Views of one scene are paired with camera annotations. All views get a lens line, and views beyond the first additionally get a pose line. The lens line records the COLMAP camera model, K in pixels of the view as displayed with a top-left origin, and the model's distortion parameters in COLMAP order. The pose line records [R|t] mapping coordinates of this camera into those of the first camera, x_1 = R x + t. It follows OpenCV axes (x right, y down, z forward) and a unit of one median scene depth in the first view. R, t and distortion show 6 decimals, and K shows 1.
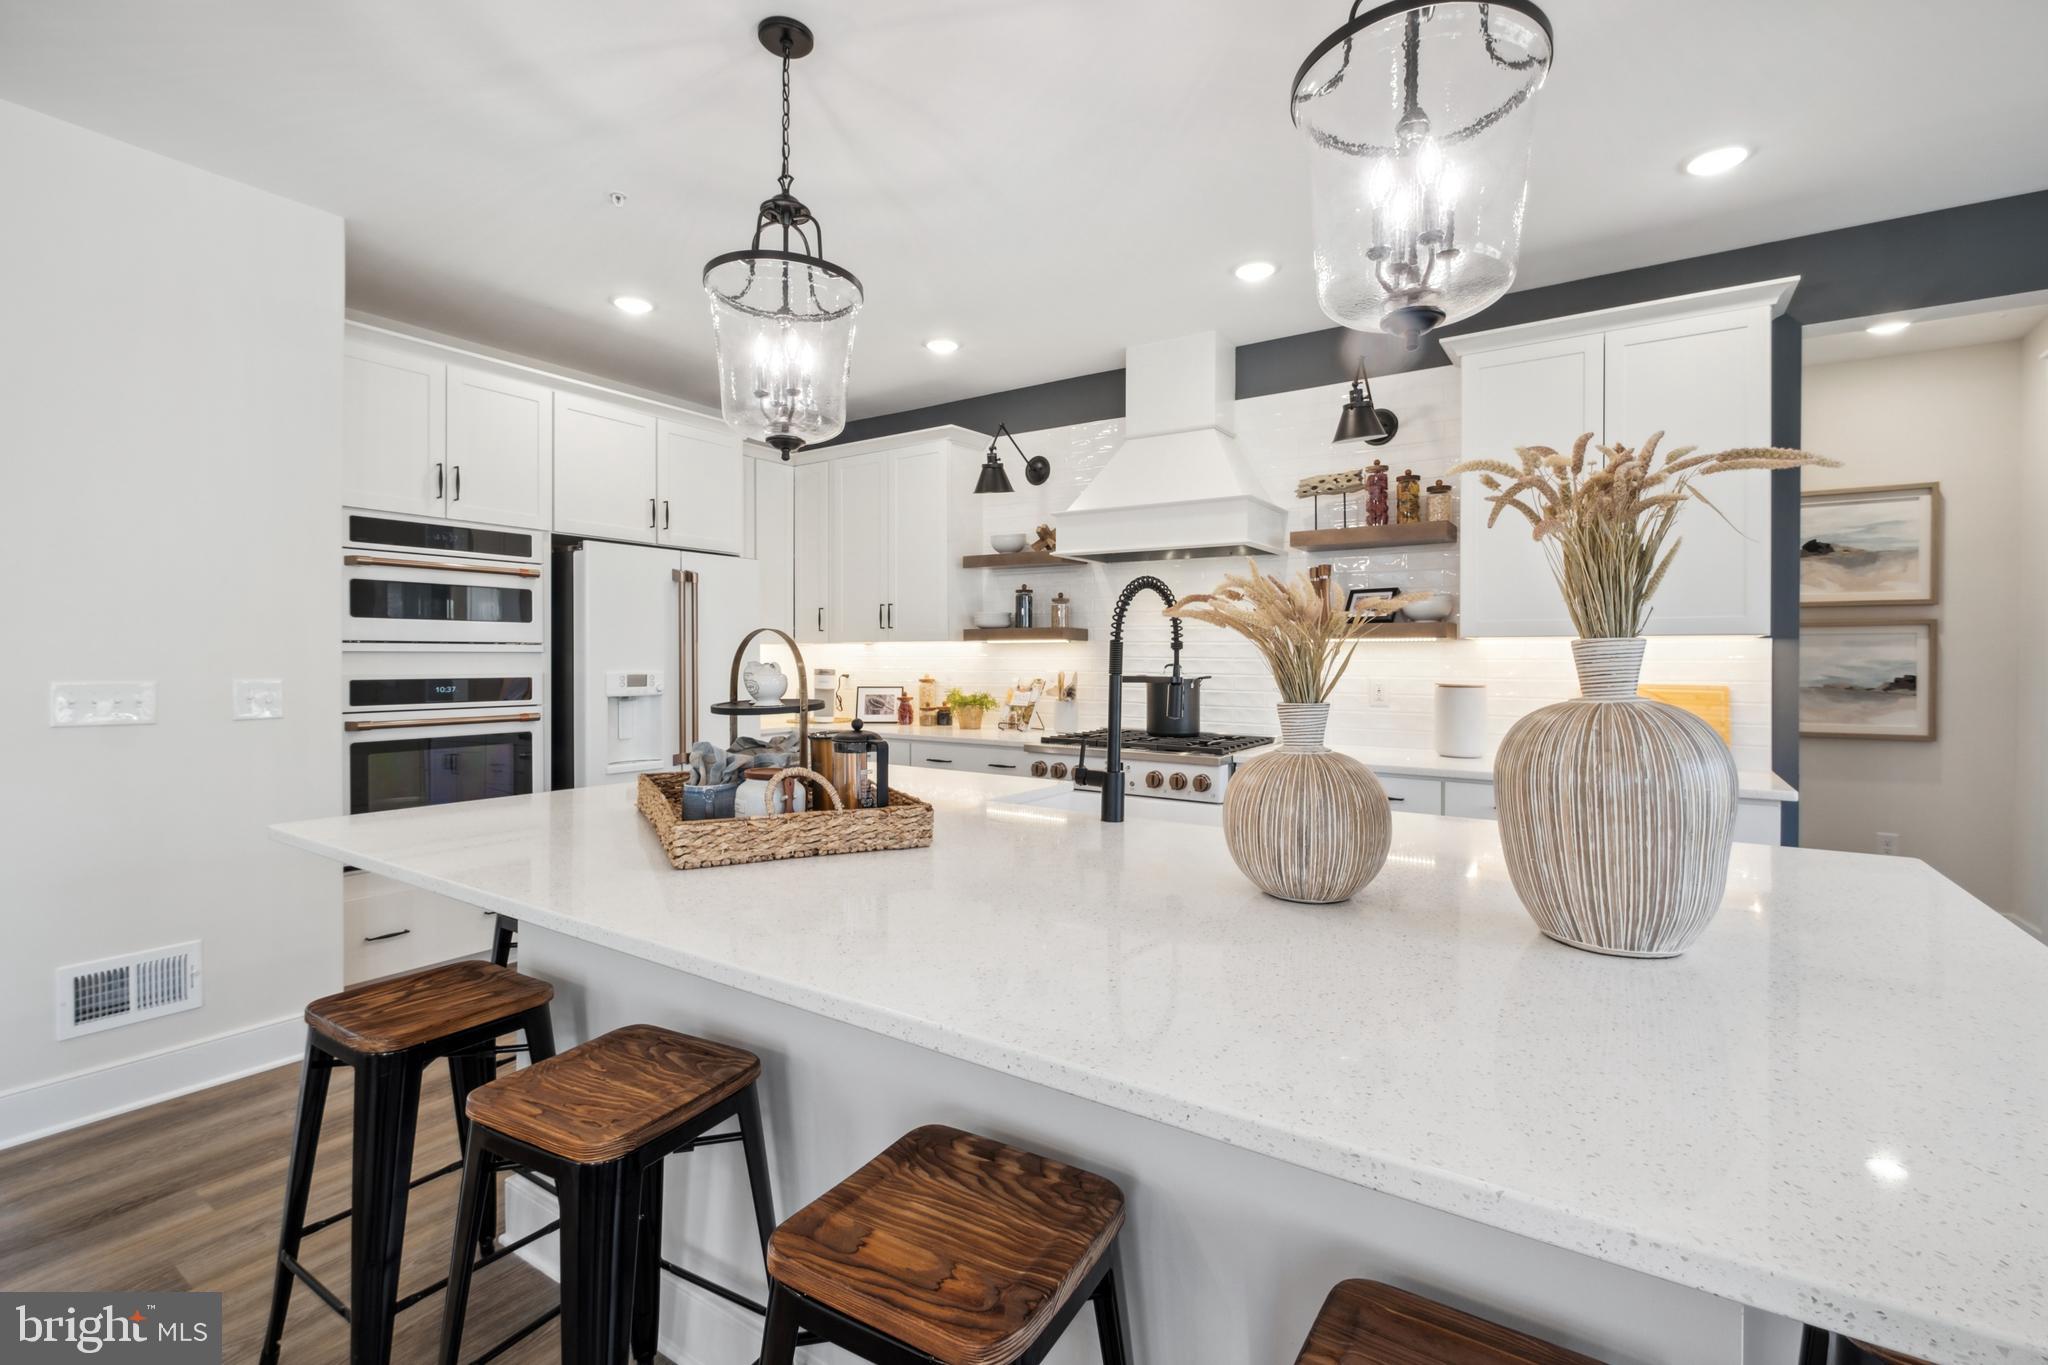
lens RADIAL K [[895.0, 0, 1033.7], [0, 895.0, 657.5], [0, 0, 1]] dist [-0.001285, -0.000830]
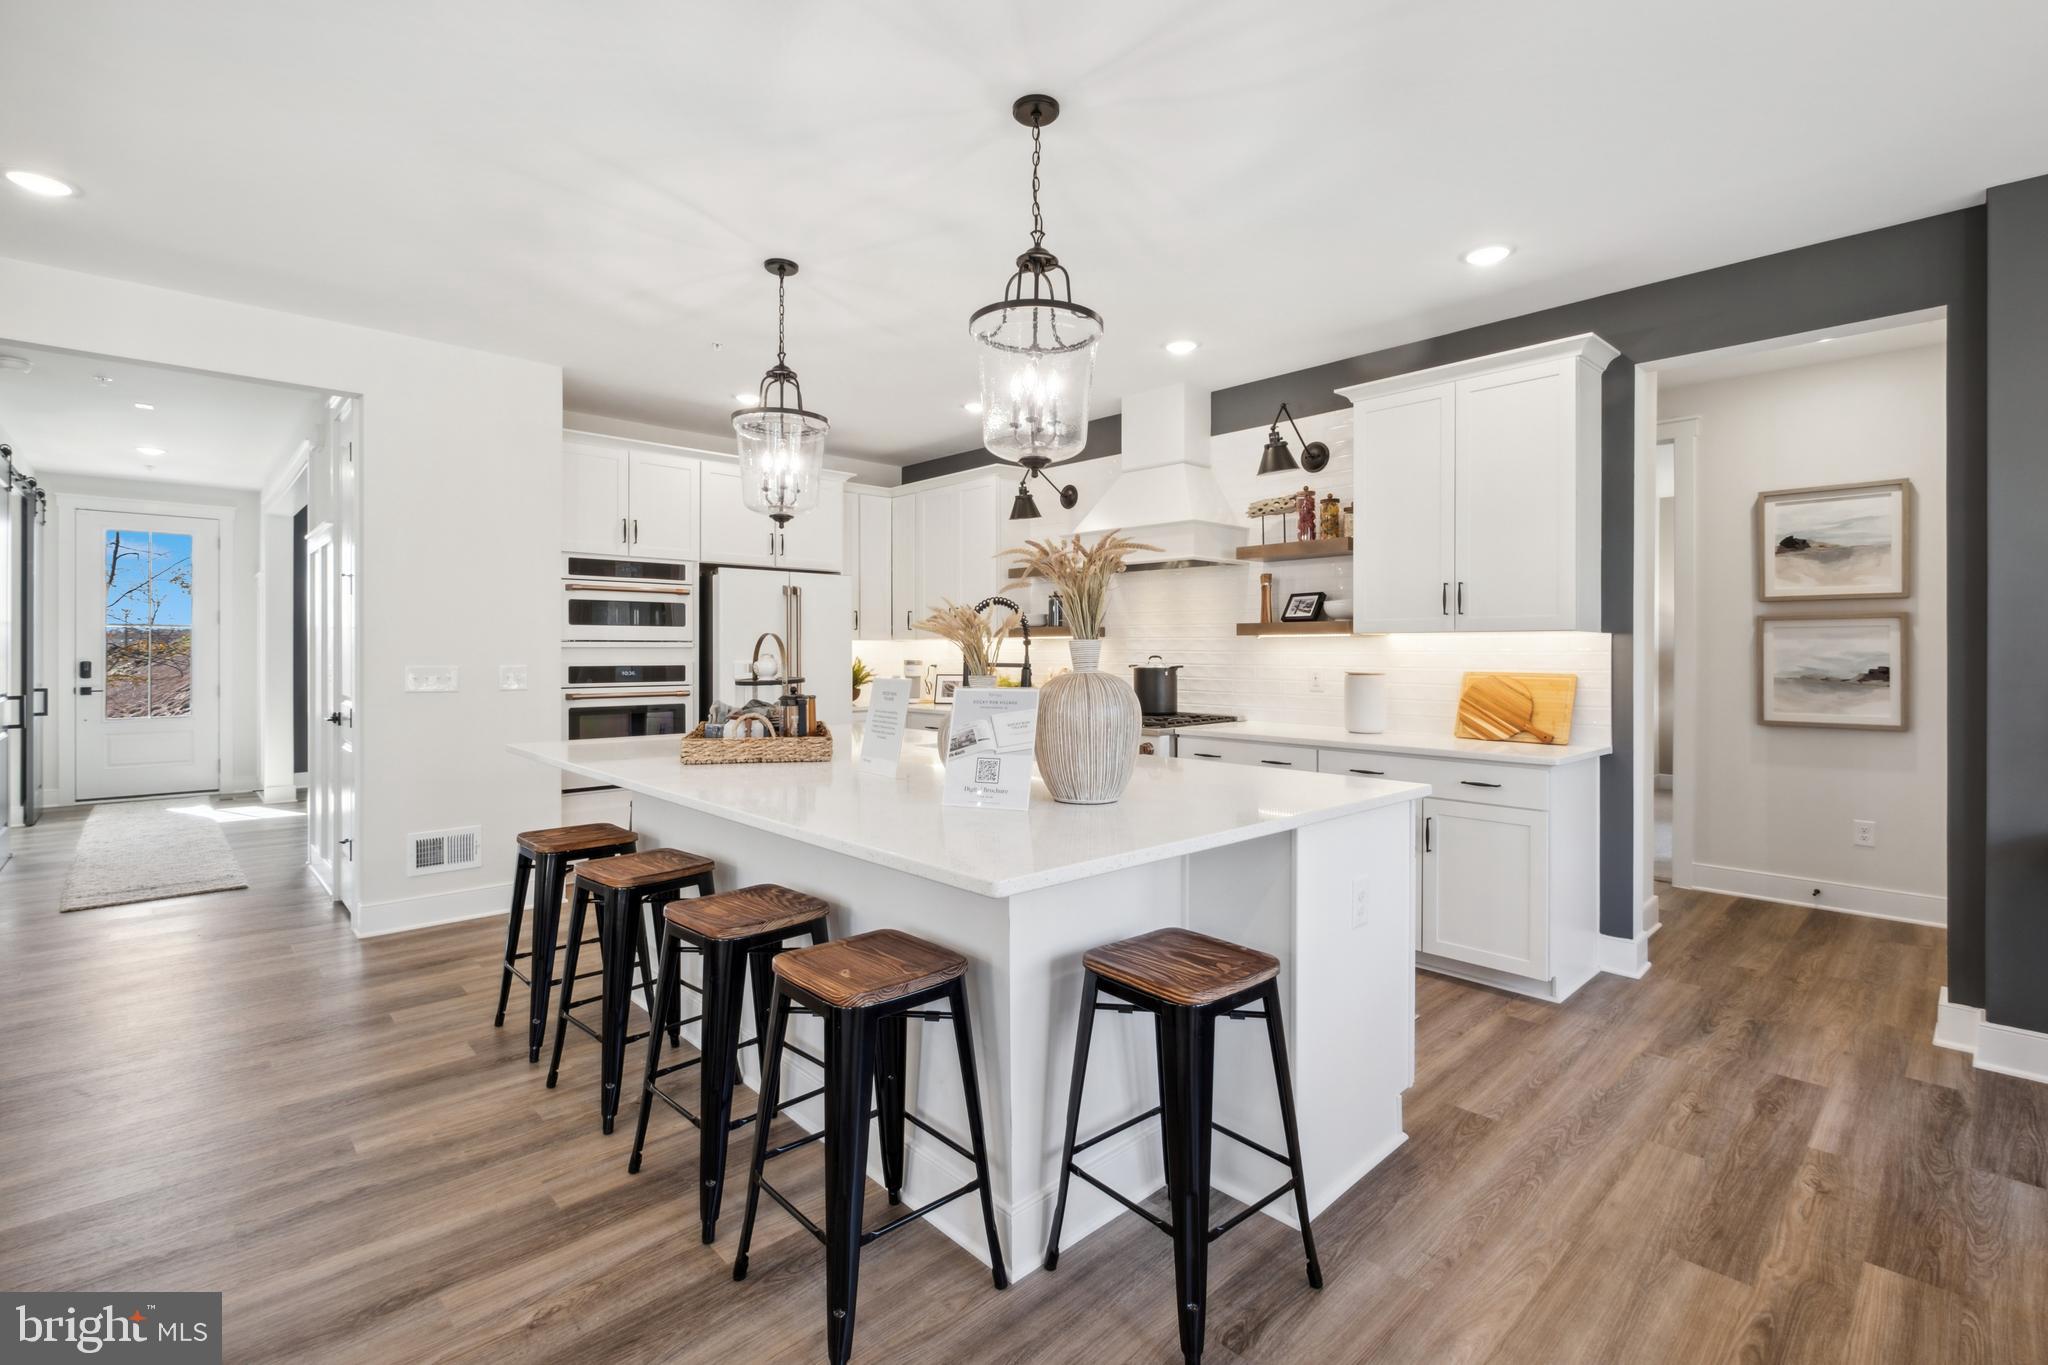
lens RADIAL K [[909.0, 0, 1025.2], [0, 909.0, 644.0], [0, 0, 1]] dist [0.003650, 0.000221]
pose [[0.973021, -0.003235, -0.230694, 0.293639], [0.001490, 0.999969, -0.007736, 0.000433], [0.230712, 0.007184, 0.972996, -0.273684]]
